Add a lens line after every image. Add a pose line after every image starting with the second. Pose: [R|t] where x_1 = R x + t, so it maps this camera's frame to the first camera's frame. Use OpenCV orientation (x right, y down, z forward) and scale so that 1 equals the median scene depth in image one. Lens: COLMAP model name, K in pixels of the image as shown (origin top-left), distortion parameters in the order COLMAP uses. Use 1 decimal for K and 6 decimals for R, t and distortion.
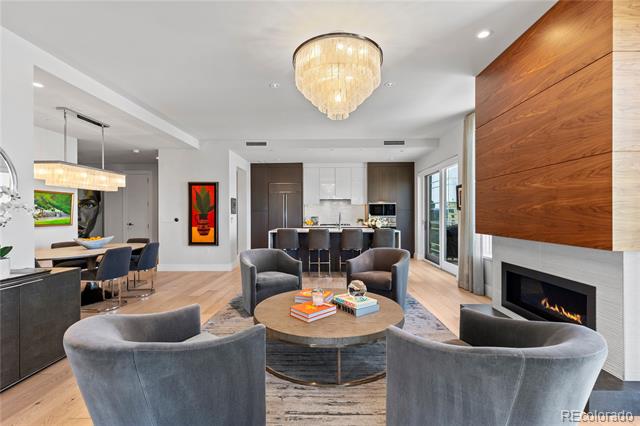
lens RADIAL K [[289.9, 0, 321.2], [0, 289.9, 213.7], [0, 0, 1]] dist [0.005153, -0.002520]
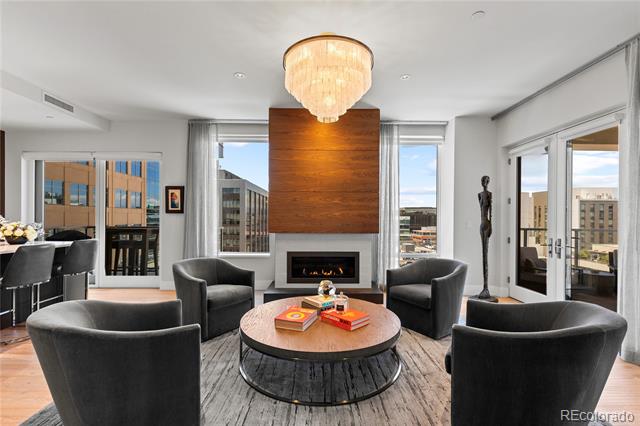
lens RADIAL K [[289.9, 0, 318.5], [0, 289.9, 218.4], [0, 0, 1]] dist [0.005153, -0.002520]
pose [[-0.026842, -0.000530, 0.999640, -0.455951], [-0.007541, 0.999972, 0.000327, 0.001516], [-0.999611, -0.007530, -0.026845, 0.516266]]
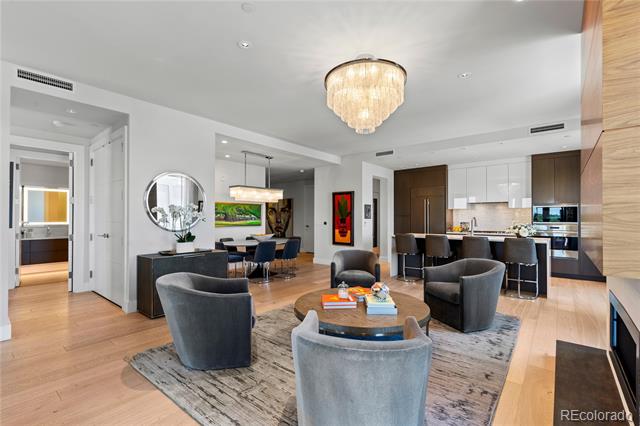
lens RADIAL K [[289.9, 0, 320.6], [0, 289.9, 216.4], [0, 0, 1]] dist [0.005153, -0.002520]
pose [[0.785086, 0.000729, -0.619386, 0.295970], [-0.005055, 0.999974, -0.005231, -0.002026], [0.619366, 0.007237, 0.785069, 0.015296]]
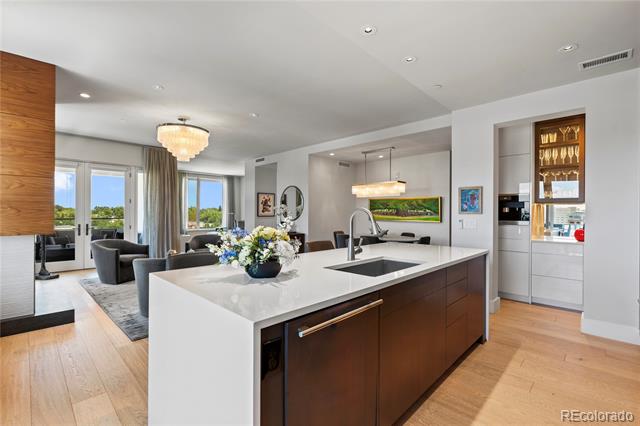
lens RADIAL K [[289.9, 0, 321.2], [0, 289.9, 211.5], [0, 0, 1]] dist [0.005153, -0.002520]
pose [[-0.680785, -0.003769, -0.732473, 0.398040], [-0.001882, 0.999992, -0.003396, -0.001802], [0.732481, -0.000934, -0.680787, 1.423314]]
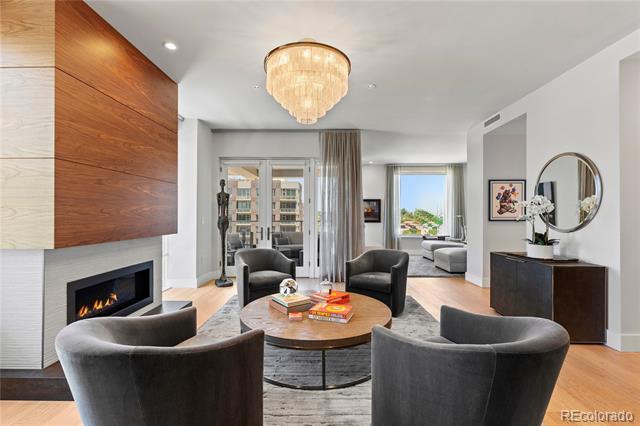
lens RADIAL K [[289.9, 0, 319.9], [0, 289.9, 213.4], [0, 0, 1]] dist [0.005153, -0.002520]
pose [[-0.999966, 0.001661, -0.008094, 0.010126], [0.001703, 0.999985, -0.005137, 0.000789], [0.008086, -0.005151, -0.999954, 0.995169]]
